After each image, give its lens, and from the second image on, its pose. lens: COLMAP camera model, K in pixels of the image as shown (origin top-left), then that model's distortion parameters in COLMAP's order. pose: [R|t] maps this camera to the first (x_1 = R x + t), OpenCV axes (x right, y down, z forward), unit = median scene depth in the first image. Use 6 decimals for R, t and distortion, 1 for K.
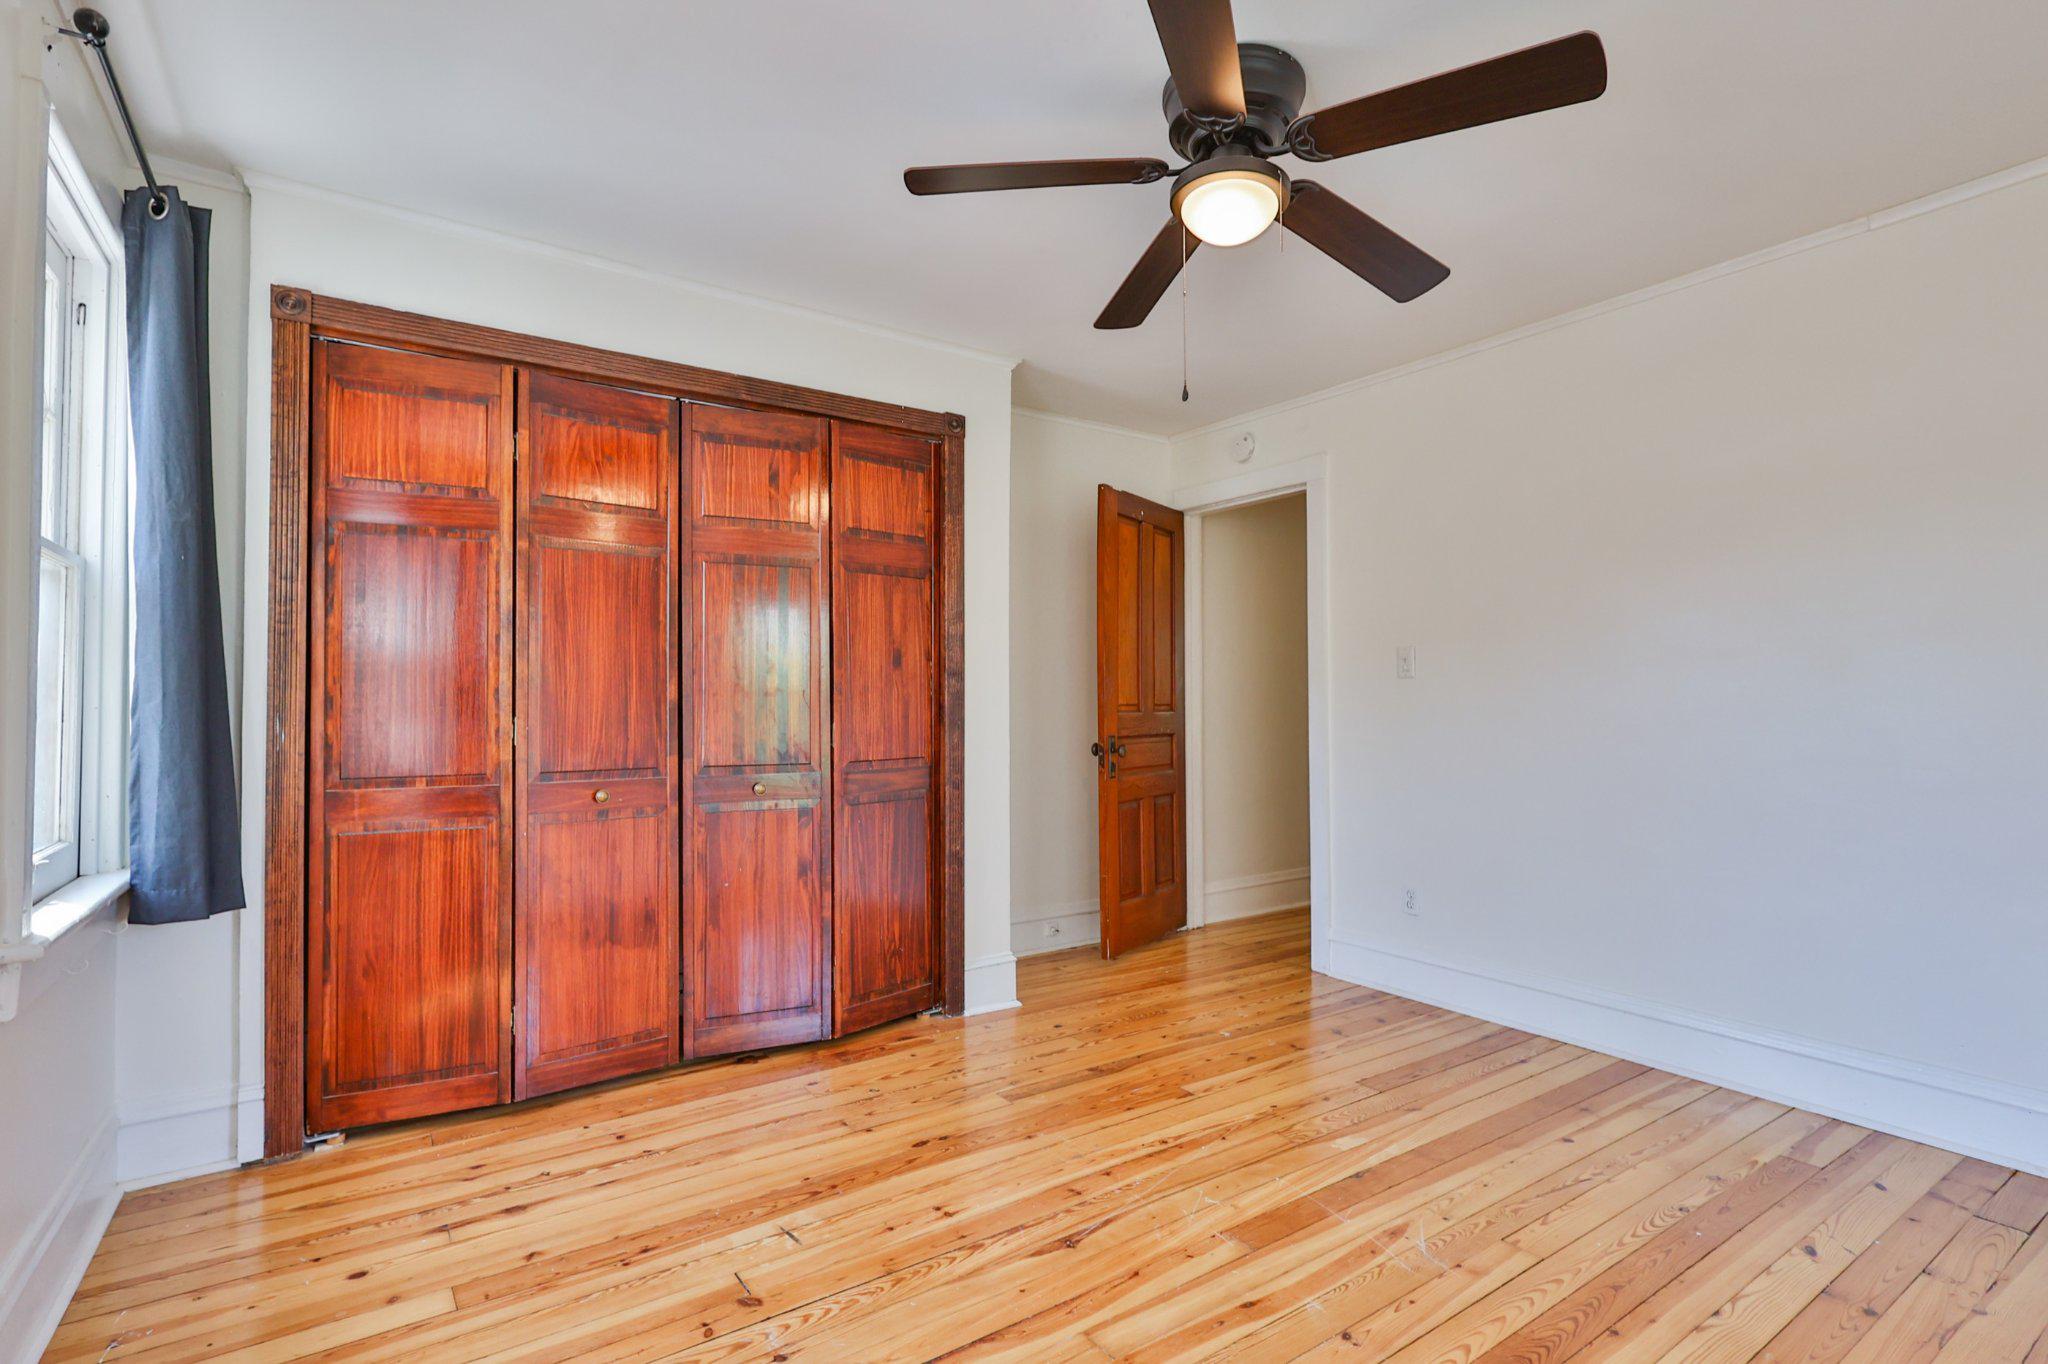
lens RADIAL K [[997.5, 0, 1023.5], [0, 997.5, 682.1], [0, 0, 1]] dist [-0.004557, 0.002209]
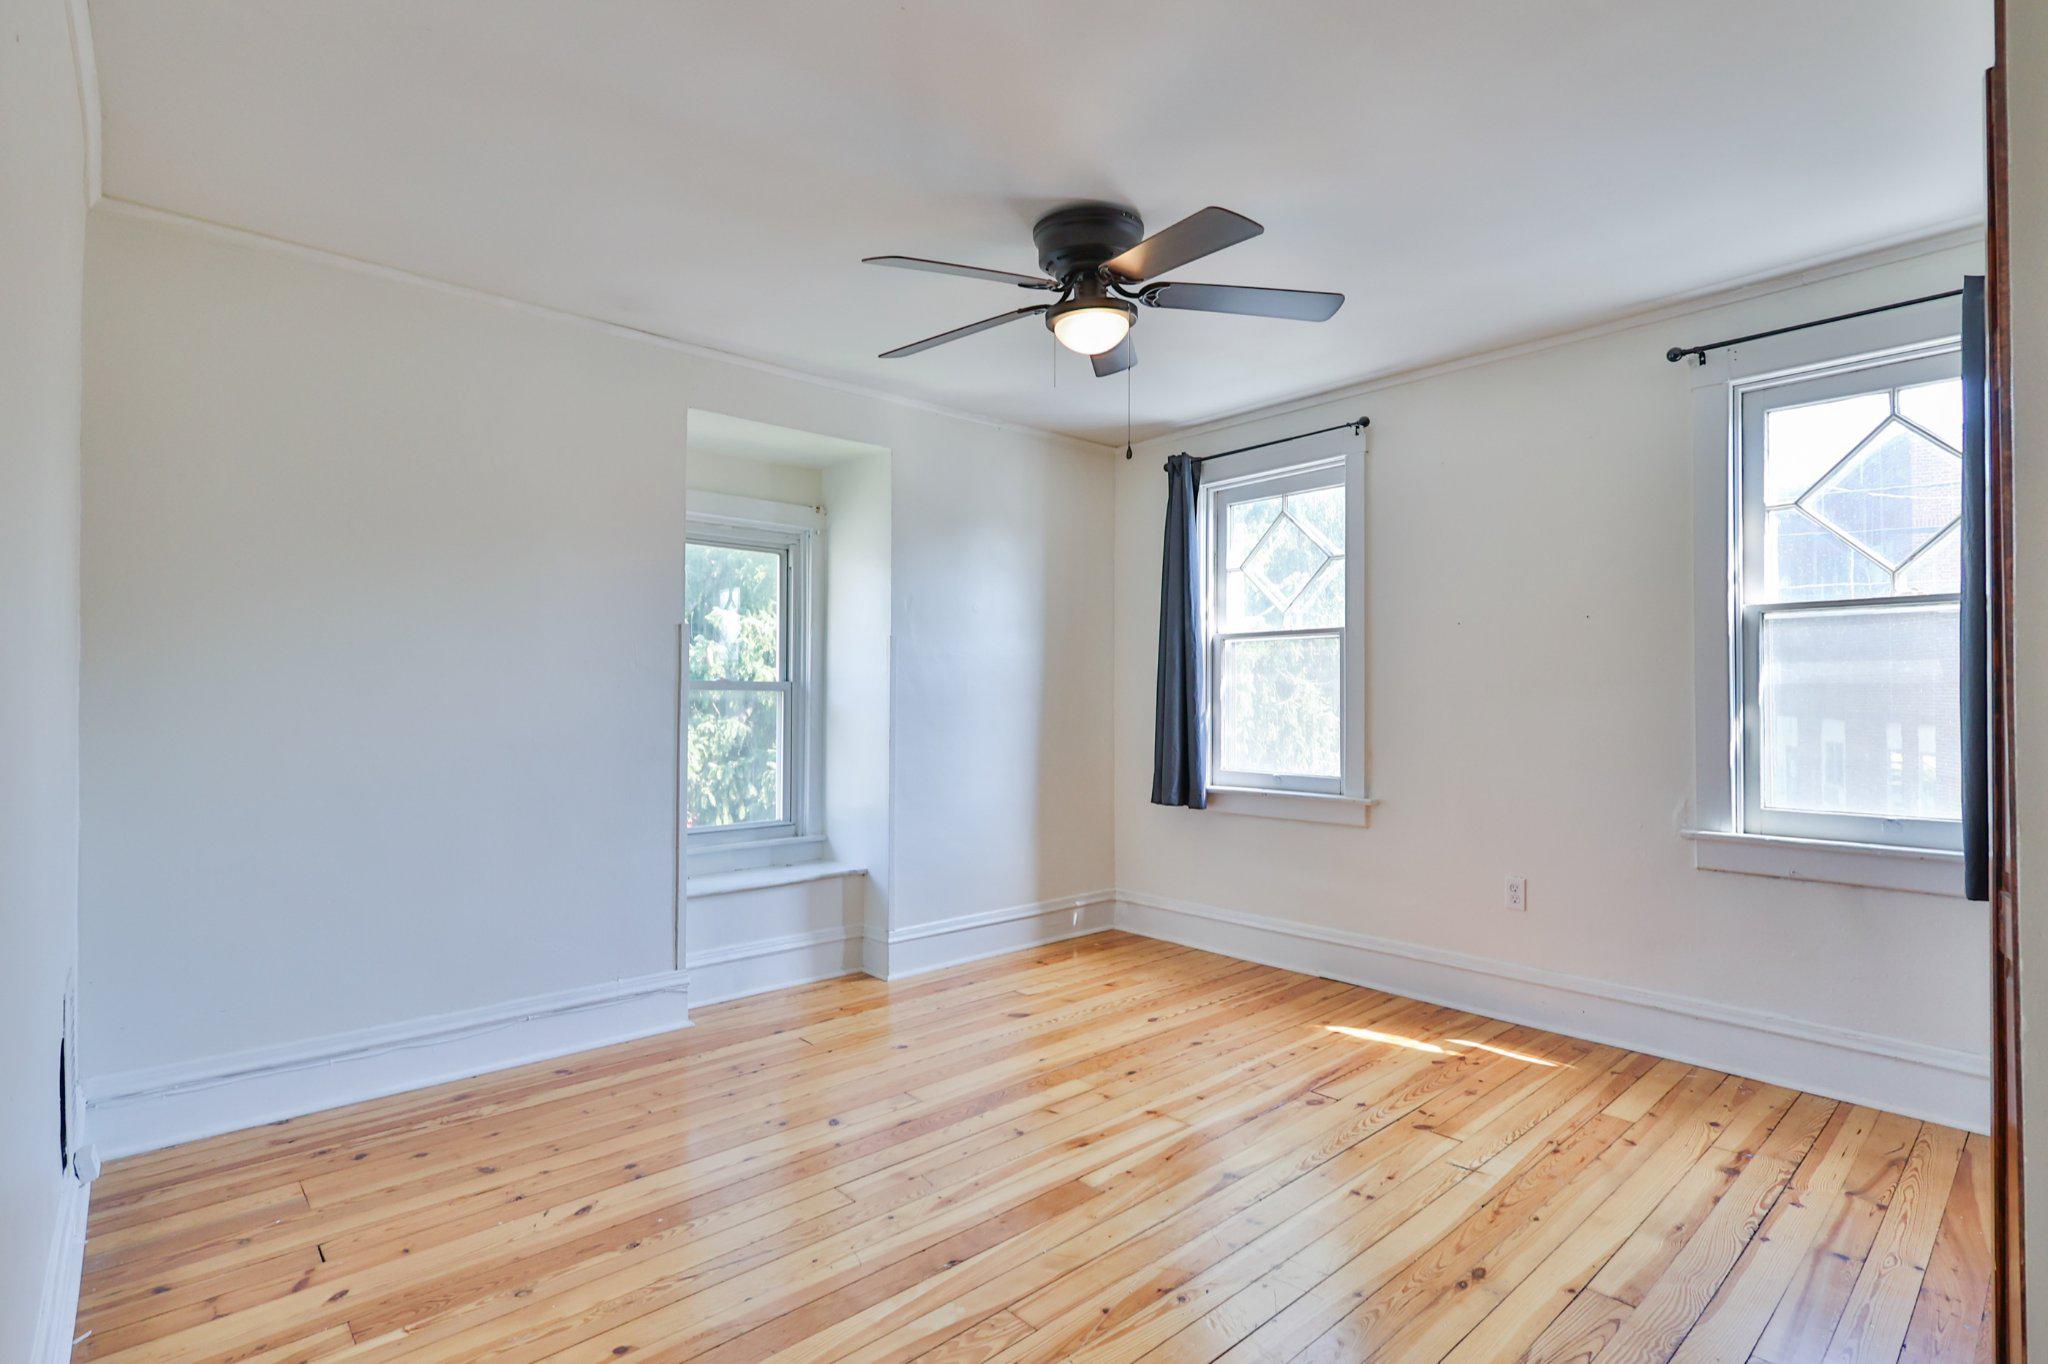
lens RADIAL K [[997.5, 0, 1023.5], [0, 997.5, 682.1], [0, 0, 1]] dist [-0.004557, 0.002209]
pose [[-0.991248, 0.000328, -0.132010, 0.420013], [0.004702, 0.999450, -0.032820, 0.019628], [0.131927, -0.033153, -0.990705, 2.038917]]
